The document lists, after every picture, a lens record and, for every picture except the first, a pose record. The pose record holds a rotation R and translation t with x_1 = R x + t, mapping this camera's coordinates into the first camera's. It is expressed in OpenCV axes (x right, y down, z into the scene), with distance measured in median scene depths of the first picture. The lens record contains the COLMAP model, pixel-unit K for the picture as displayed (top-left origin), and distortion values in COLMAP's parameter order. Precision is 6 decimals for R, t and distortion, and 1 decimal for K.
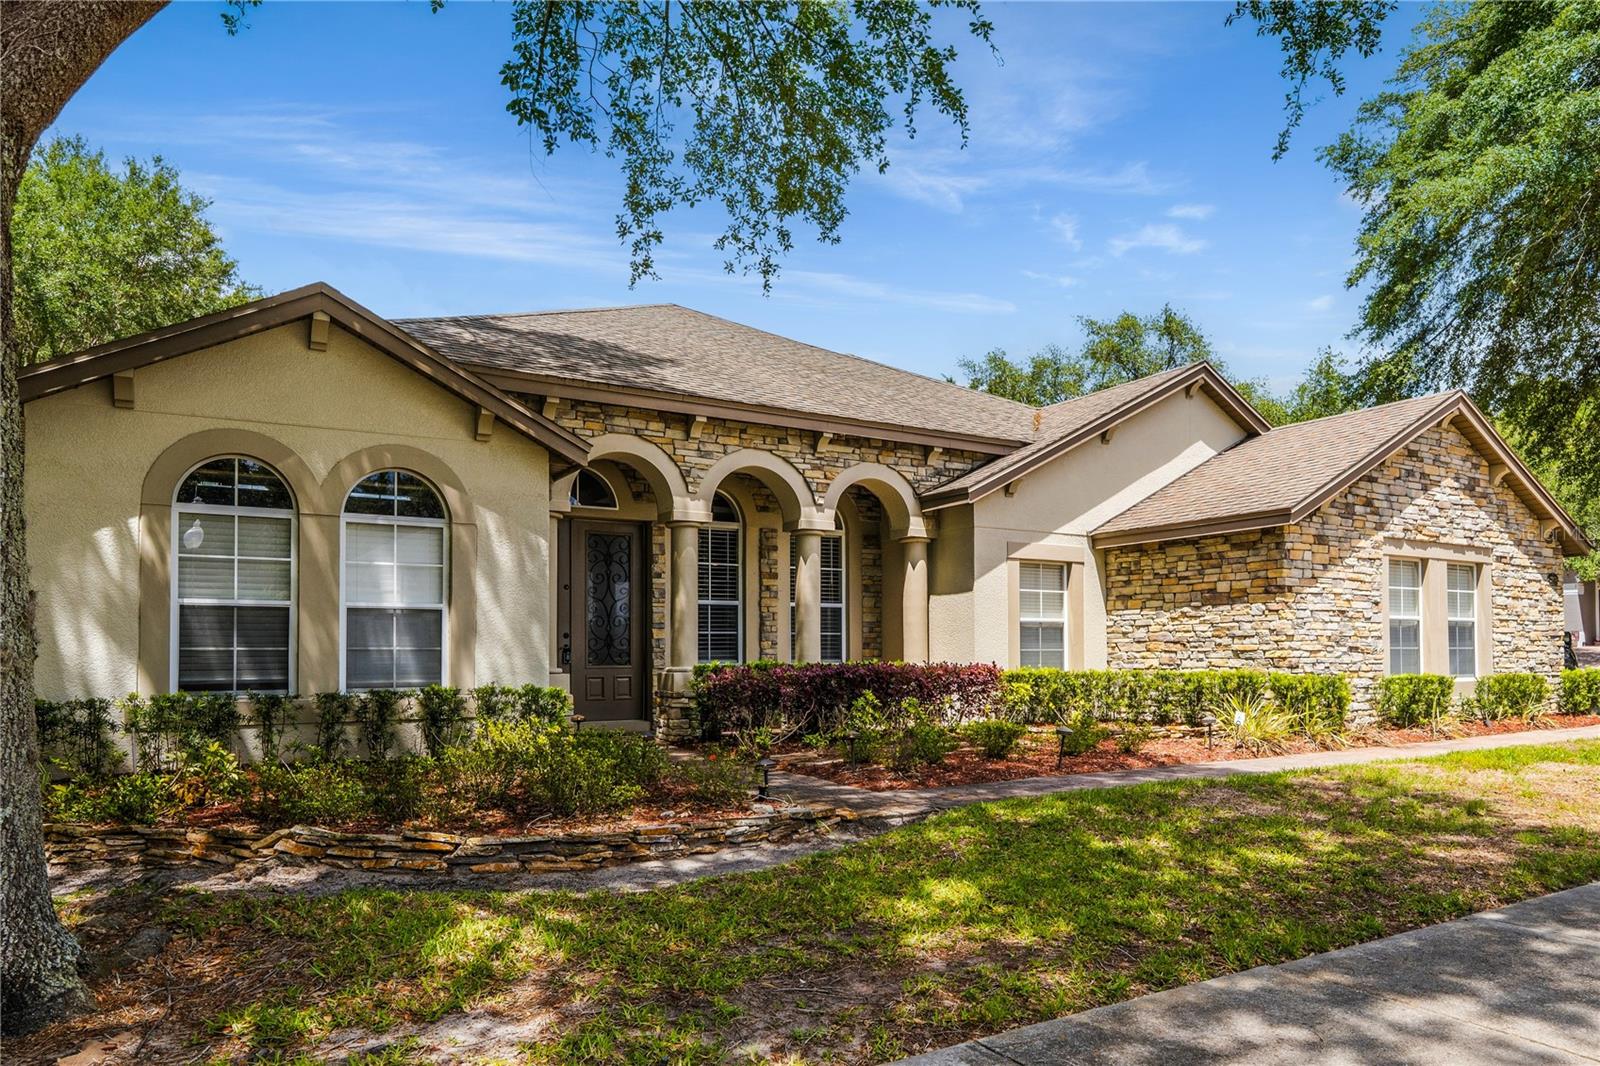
lens RADIAL K [[1015.9, 0, 889.3], [0, 1015.9, 536.1], [0, 0, 1]] dist [-0.001687, -0.000264]
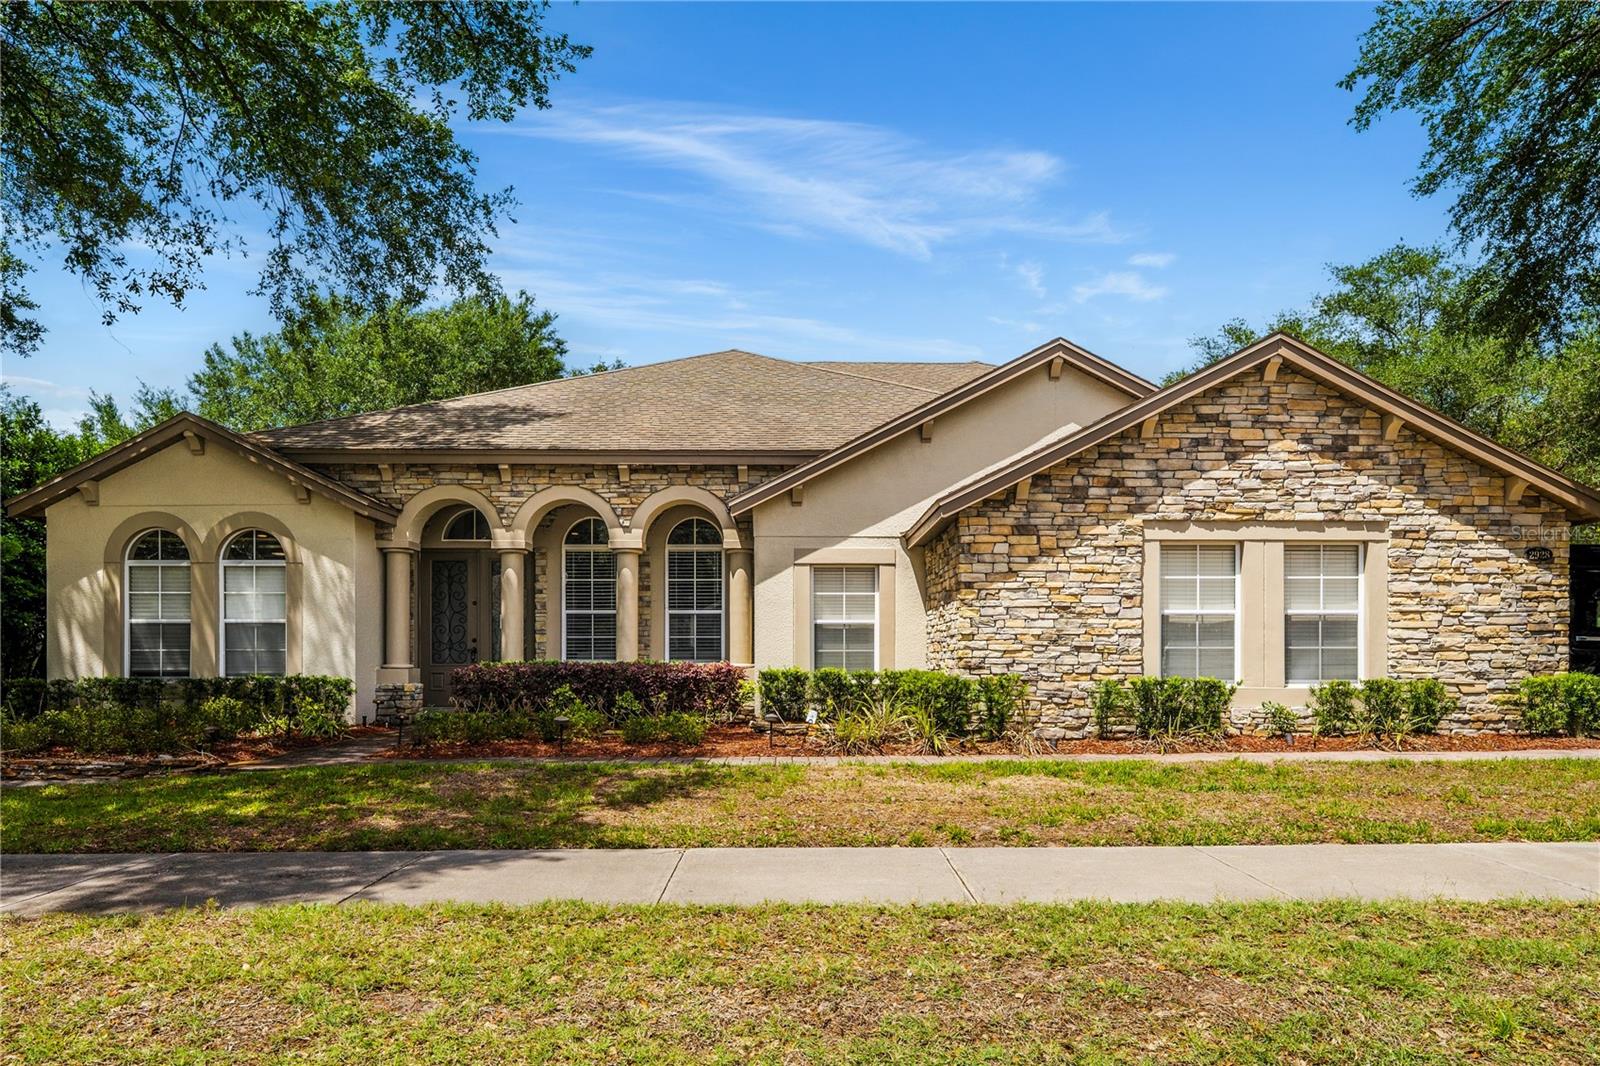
lens RADIAL K [[1015.9, 0, 889.3], [0, 1015.9, 536.1], [0, 0, 1]] dist [-0.001687, -0.000264]
pose [[0.860719, -0.059124, -0.505636, 0.764105], [0.057115, 0.998177, -0.019494, 0.019702], [0.505866, -0.012101, 0.862527, 0.142443]]
